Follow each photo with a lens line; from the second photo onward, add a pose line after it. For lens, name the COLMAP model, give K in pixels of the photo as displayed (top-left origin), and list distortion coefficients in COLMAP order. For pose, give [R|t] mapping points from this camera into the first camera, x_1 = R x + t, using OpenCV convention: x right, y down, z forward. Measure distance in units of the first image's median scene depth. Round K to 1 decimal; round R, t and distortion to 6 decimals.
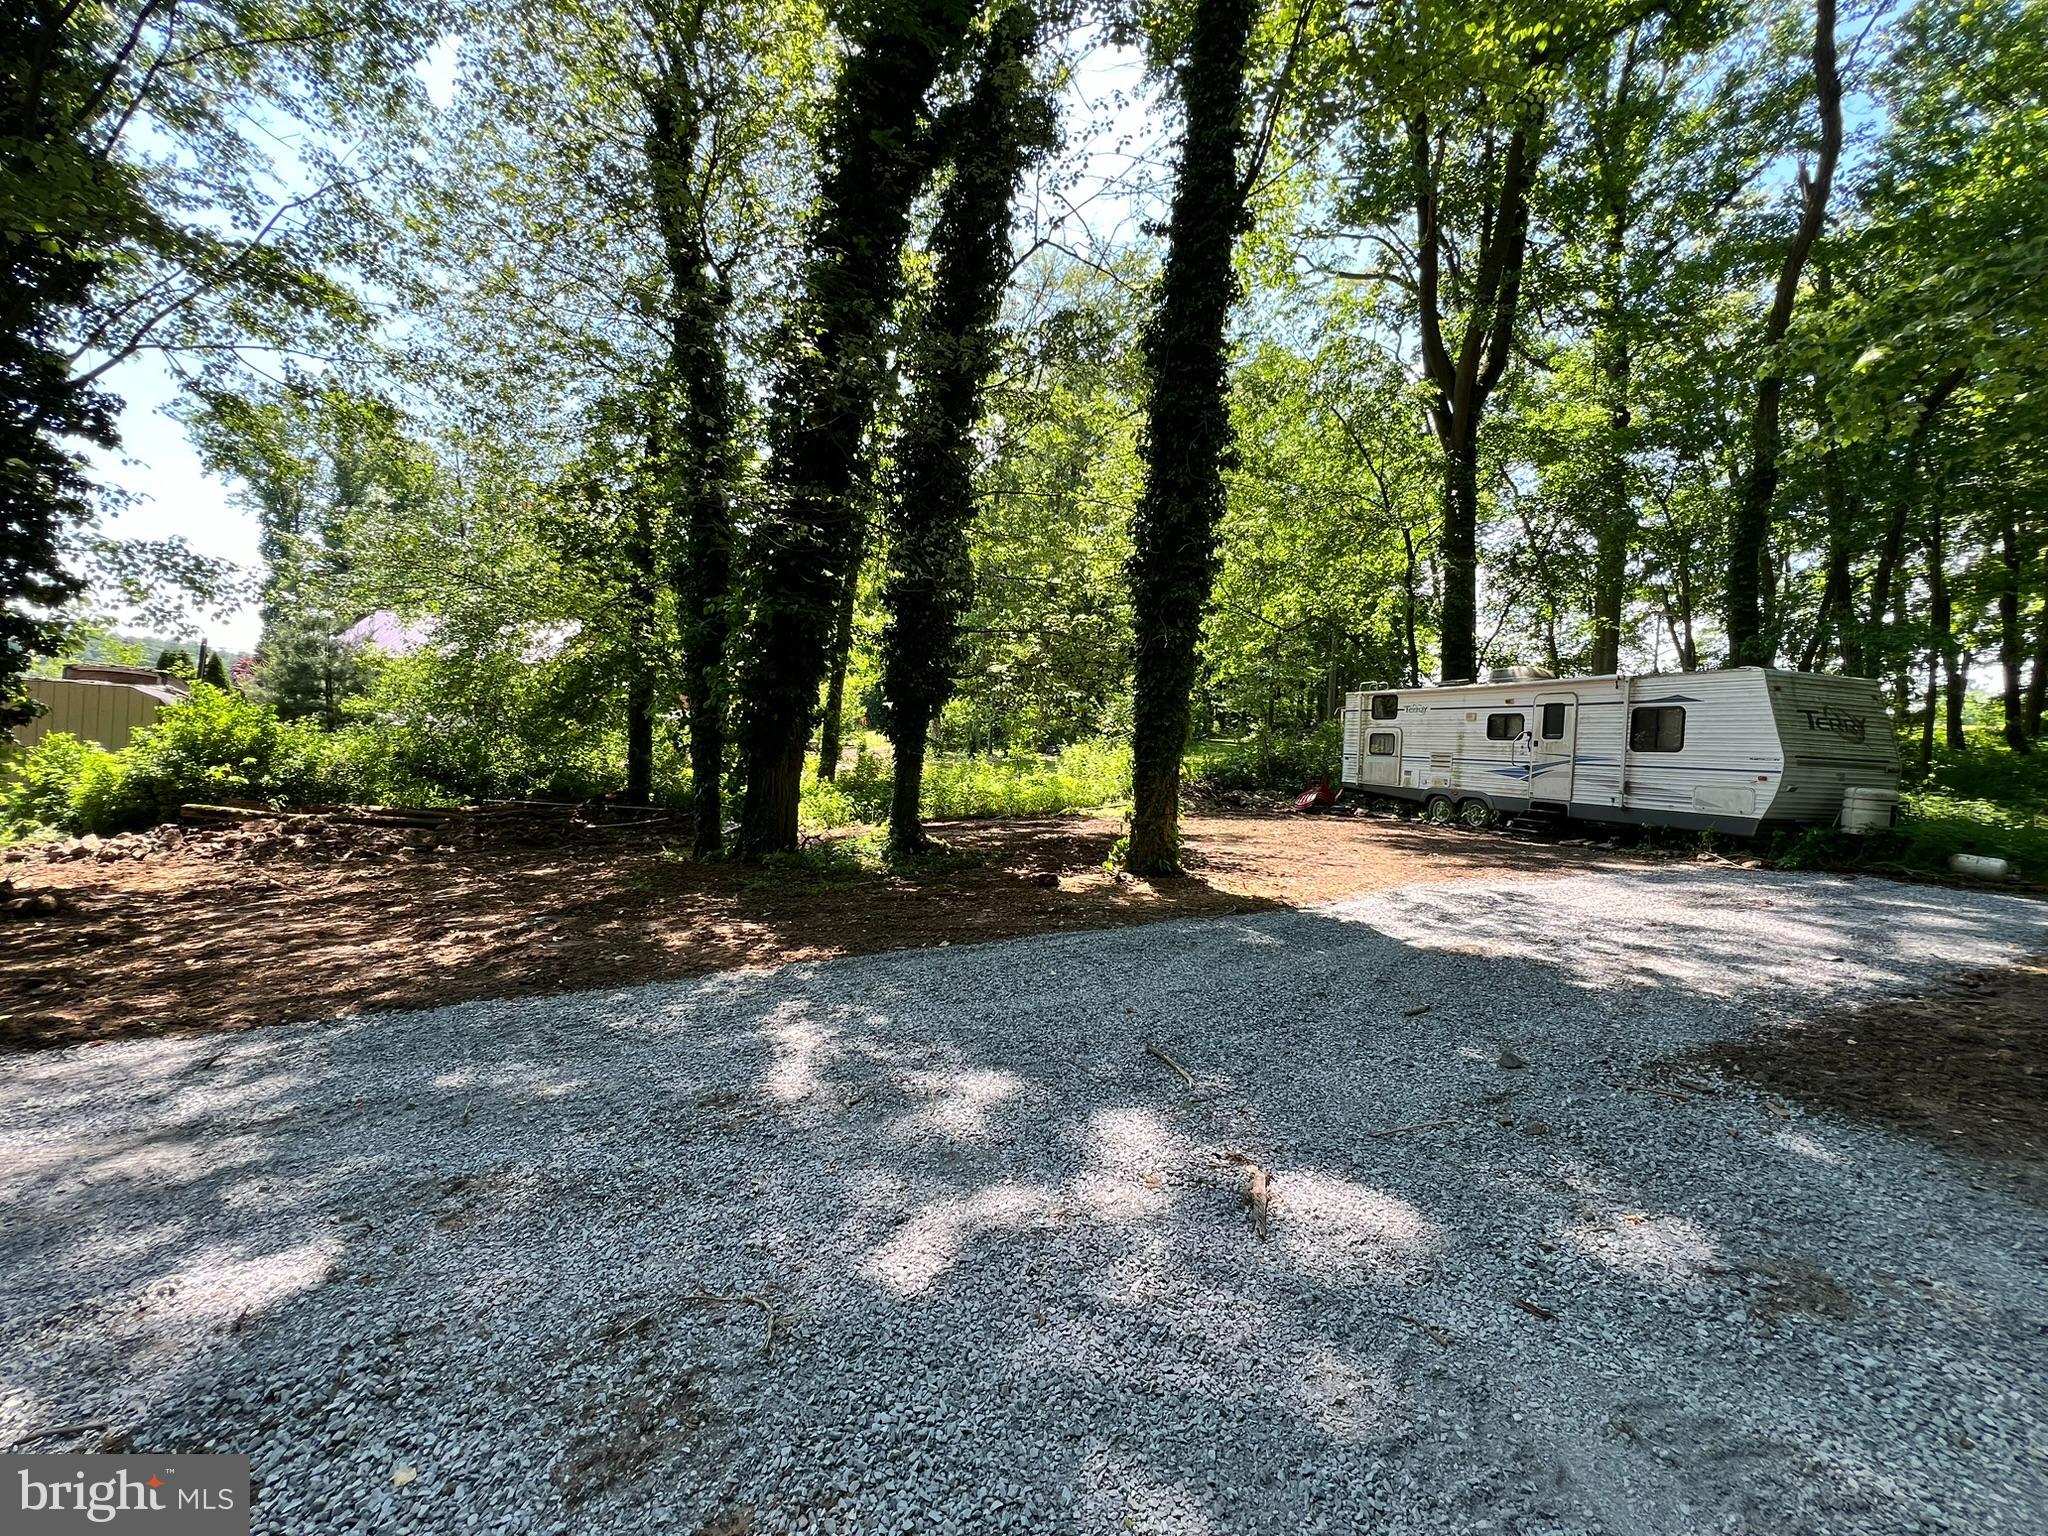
lens RADIAL K [[816.1, 0, 1020.5], [0, 816.1, 763.4], [0, 0, 1]] dist [0.000400, 0.000032]
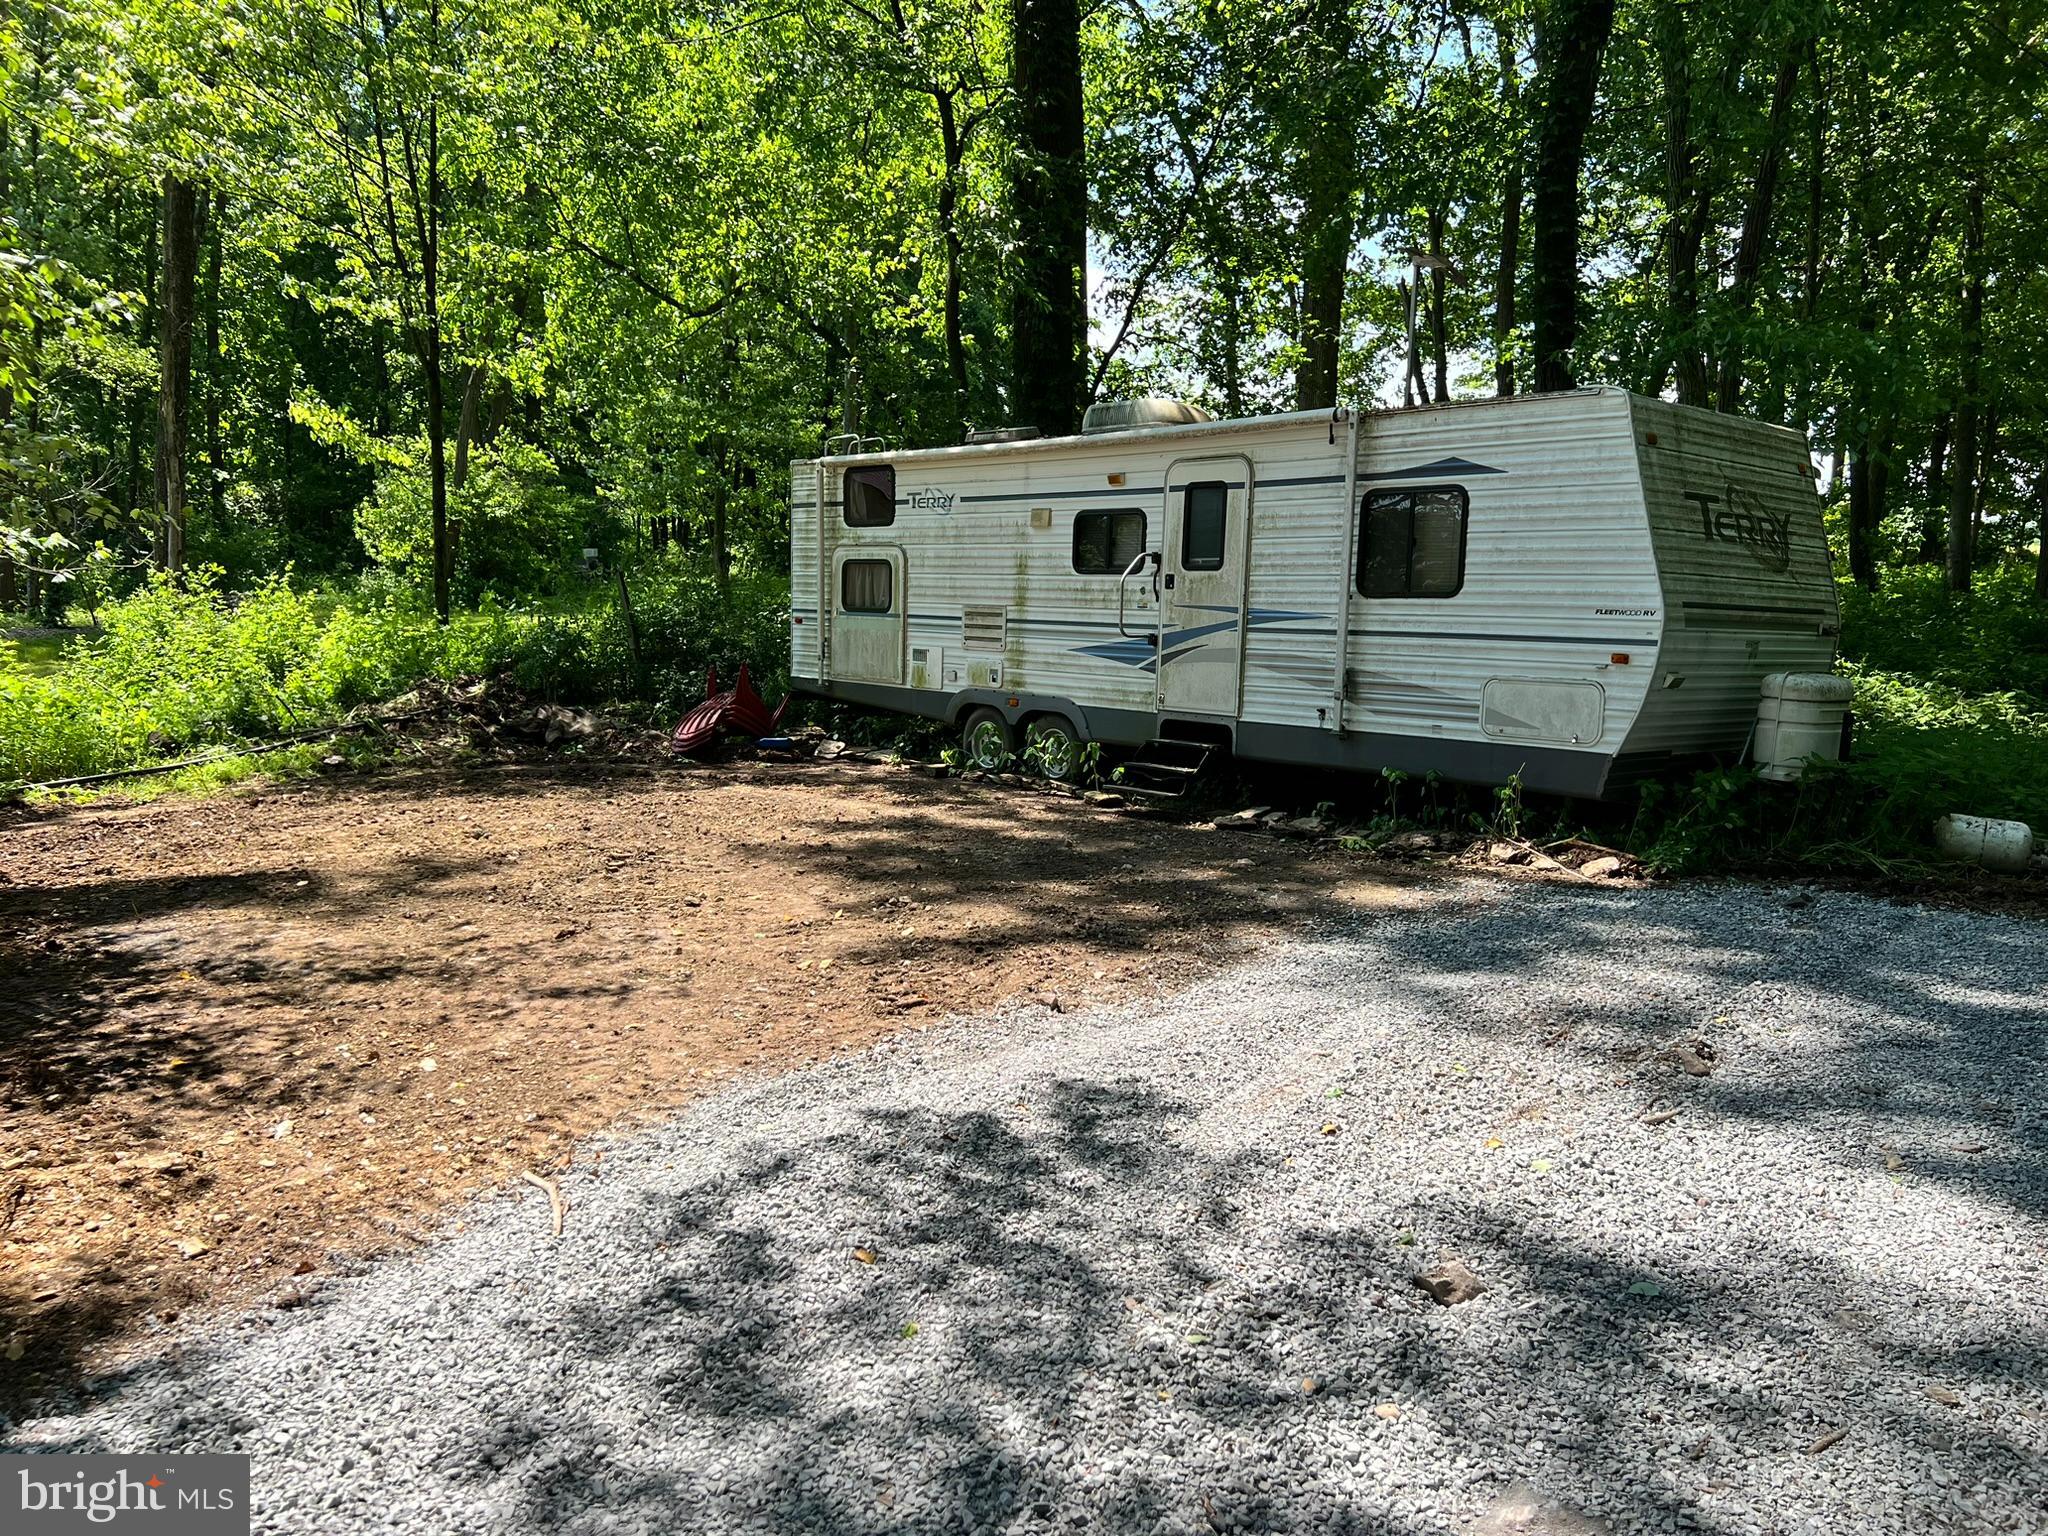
lens RADIAL K [[1548.8, 0, 1024.0], [0, 1548.8, 768.0], [0, 0, 1]] dist [0.084242, -0.093522]
pose [[0.906896, -0.055851, 0.417637, 0.228299], [0.018489, 0.995496, 0.092980, -0.004532], [-0.420949, -0.076601, 0.903844, 0.309168]]
